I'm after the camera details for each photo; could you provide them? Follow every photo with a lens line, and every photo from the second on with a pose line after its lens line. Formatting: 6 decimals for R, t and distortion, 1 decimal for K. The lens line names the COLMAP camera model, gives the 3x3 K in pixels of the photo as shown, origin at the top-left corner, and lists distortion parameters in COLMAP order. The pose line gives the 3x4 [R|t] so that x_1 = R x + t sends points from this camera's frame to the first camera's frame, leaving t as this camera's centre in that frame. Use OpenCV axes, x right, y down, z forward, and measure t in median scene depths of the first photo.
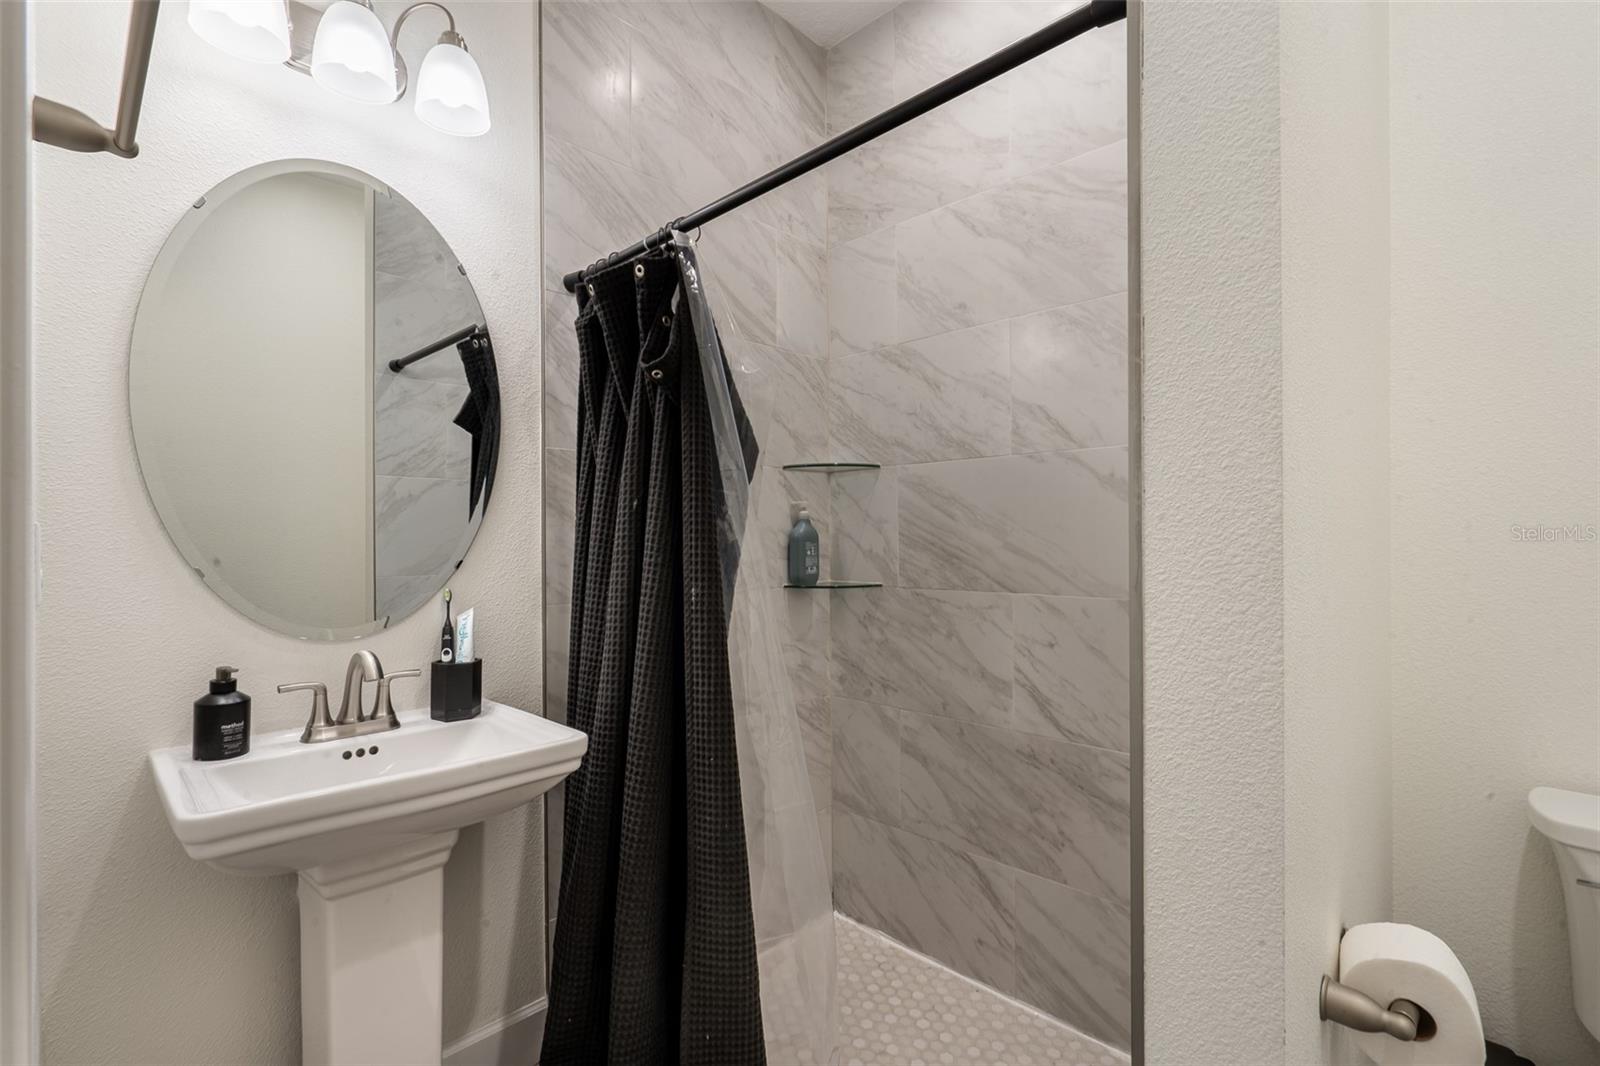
lens RADIAL K [[724.2, 0, 798.4], [0, 724.2, 528.8], [0, 0, 1]] dist [-0.006104, 0.003349]
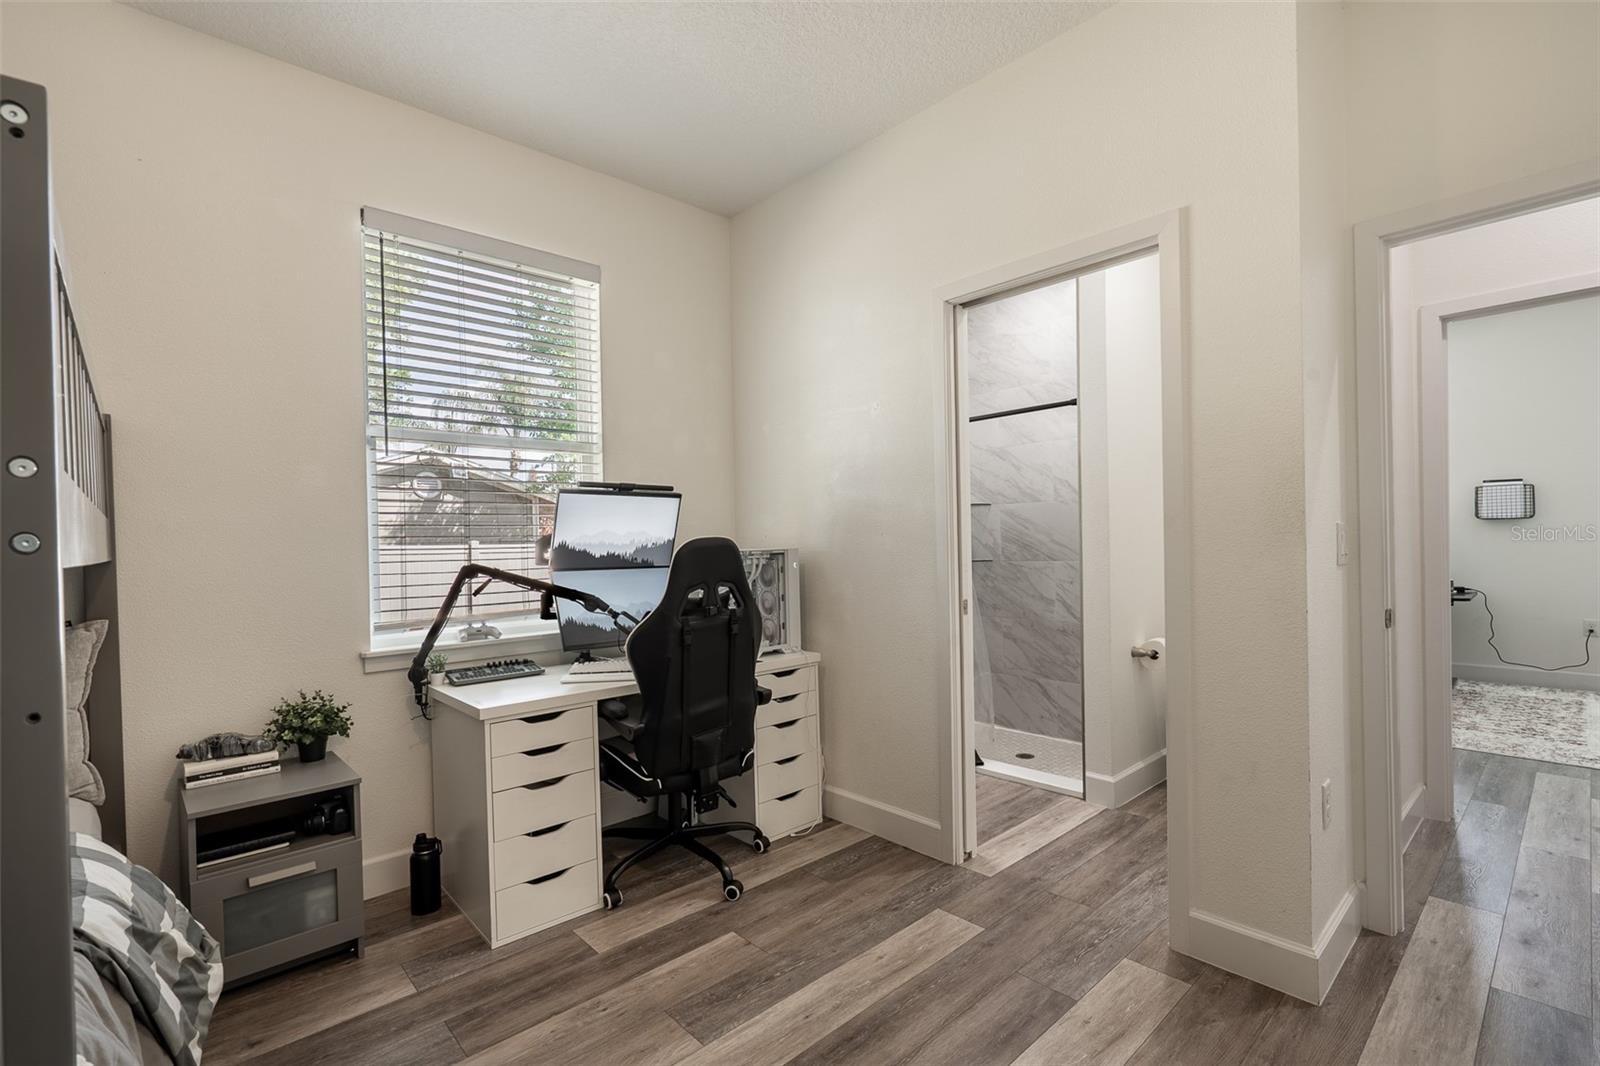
lens RADIAL K [[724.2, 0, 807.5], [0, 724.2, 535.1], [0, 0, 1]] dist [-0.006104, 0.003349]
pose [[0.998636, -0.013655, -0.050402, -0.344845], [0.013947, 0.999888, 0.005440, -0.016125], [0.050322, -0.006135, 0.998714, -1.240906]]
